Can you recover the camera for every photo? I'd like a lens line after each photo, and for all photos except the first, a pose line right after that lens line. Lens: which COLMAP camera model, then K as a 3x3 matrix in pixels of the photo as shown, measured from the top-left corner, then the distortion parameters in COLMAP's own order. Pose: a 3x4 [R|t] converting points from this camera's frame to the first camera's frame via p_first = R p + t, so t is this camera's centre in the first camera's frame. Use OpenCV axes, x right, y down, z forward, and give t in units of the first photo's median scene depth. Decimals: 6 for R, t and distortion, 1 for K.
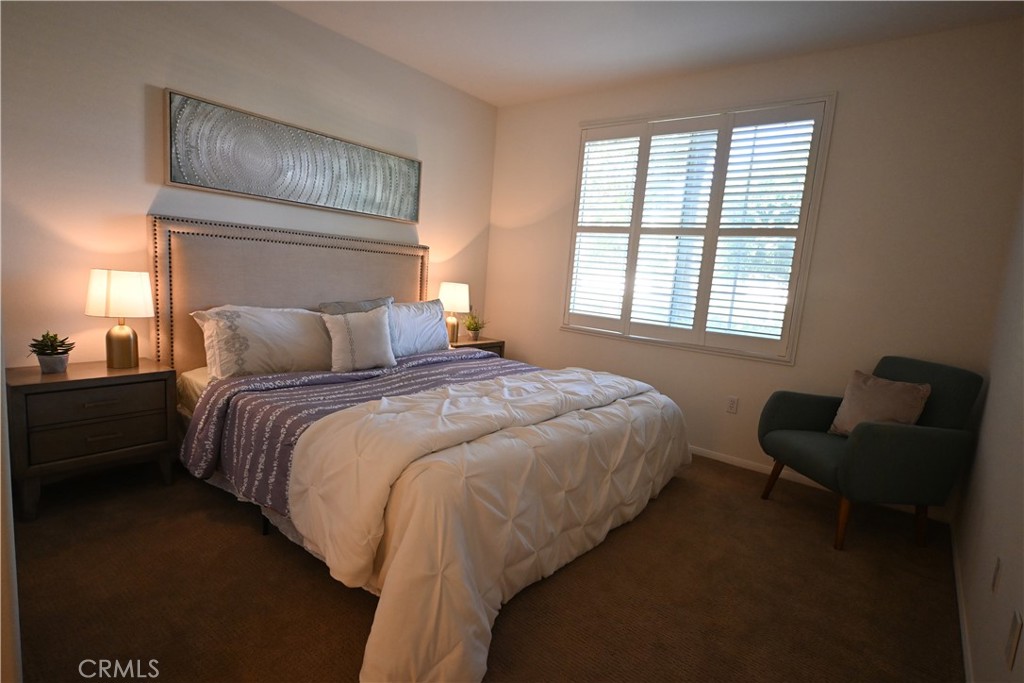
lens RADIAL K [[523.4, 0, 508.8], [0, 523.4, 341.0], [0, 0, 1]] dist [-0.004521, 0.001124]
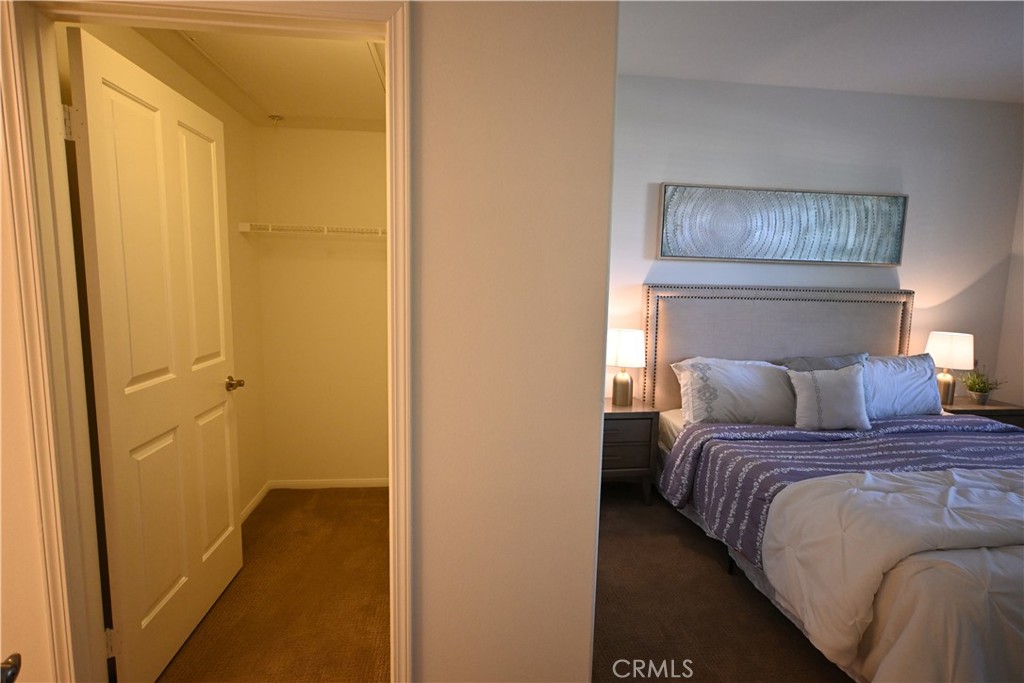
lens RADIAL K [[523.4, 0, 508.8], [0, 523.4, 341.0], [0, 0, 1]] dist [-0.004521, 0.001124]
pose [[0.708741, 0.022349, -0.705115, -0.028228], [-0.063317, 0.997479, -0.032028, -0.044795], [0.702622, 0.067345, 0.708369, -0.115515]]
